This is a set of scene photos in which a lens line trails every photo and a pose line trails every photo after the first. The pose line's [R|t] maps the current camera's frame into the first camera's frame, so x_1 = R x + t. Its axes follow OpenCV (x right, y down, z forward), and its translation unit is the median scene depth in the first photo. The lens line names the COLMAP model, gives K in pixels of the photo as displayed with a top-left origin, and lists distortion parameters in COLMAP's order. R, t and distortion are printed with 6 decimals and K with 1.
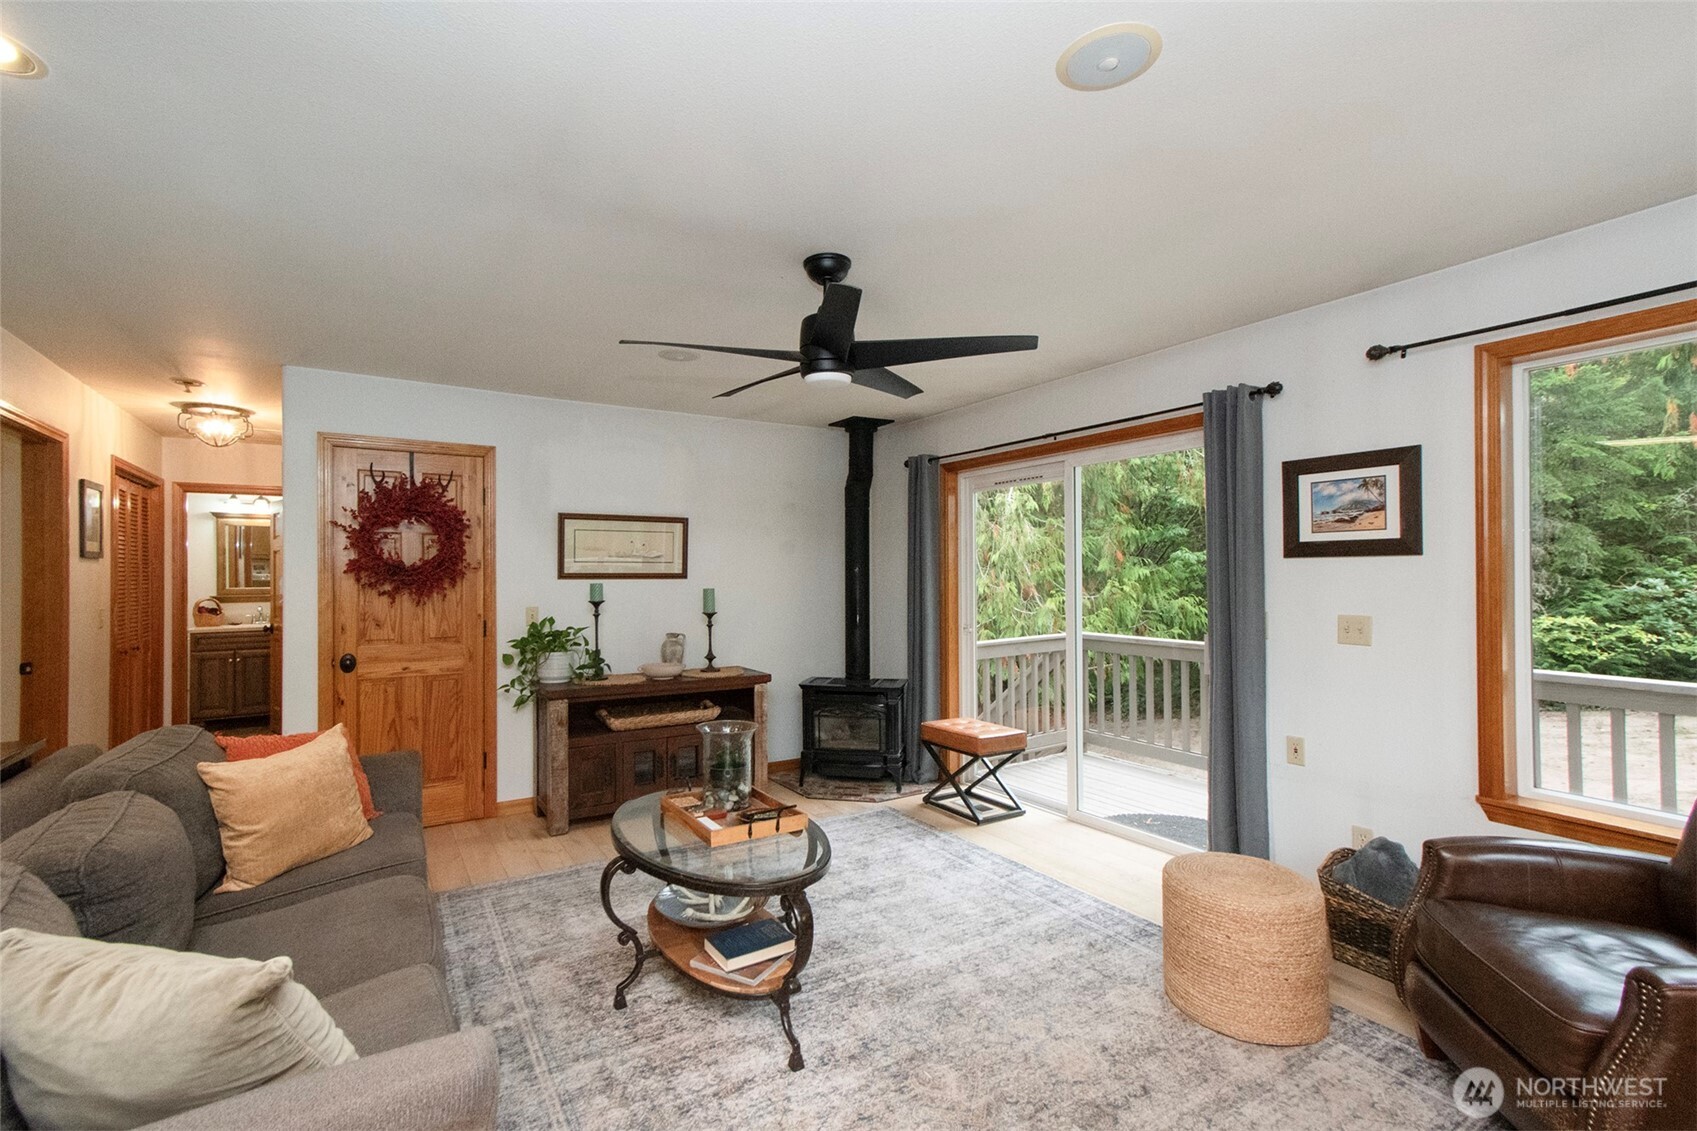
lens RADIAL K [[766.1, 0, 819.0], [0, 766.1, 575.0], [0, 0, 1]] dist [-0.002229, -0.000677]
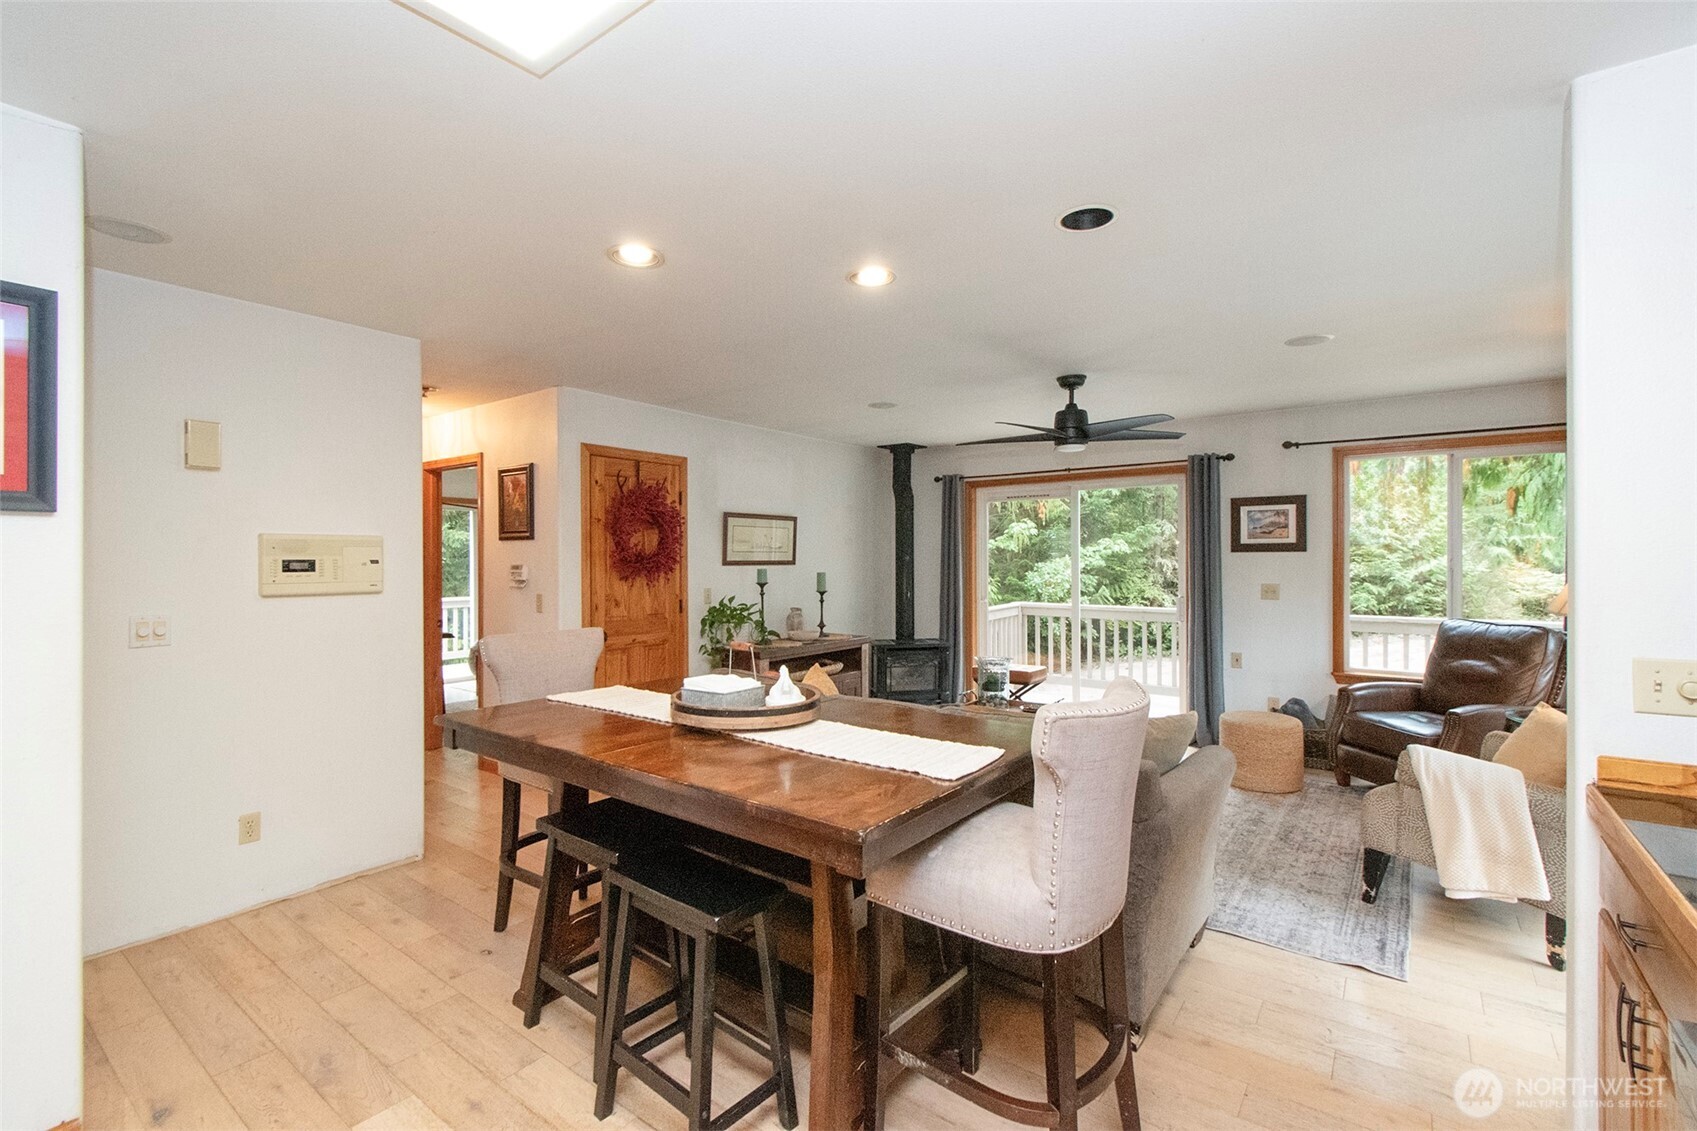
lens RADIAL K [[761.8, 0, 843.5], [0, 761.8, 570.9], [0, 0, 1]] dist [-0.000176, -0.001797]
pose [[0.928148, -0.005241, 0.372175, -0.699382], [0.000194, 0.999908, 0.013597, -0.002802], [-0.372212, -0.012548, 0.928063, -0.241838]]
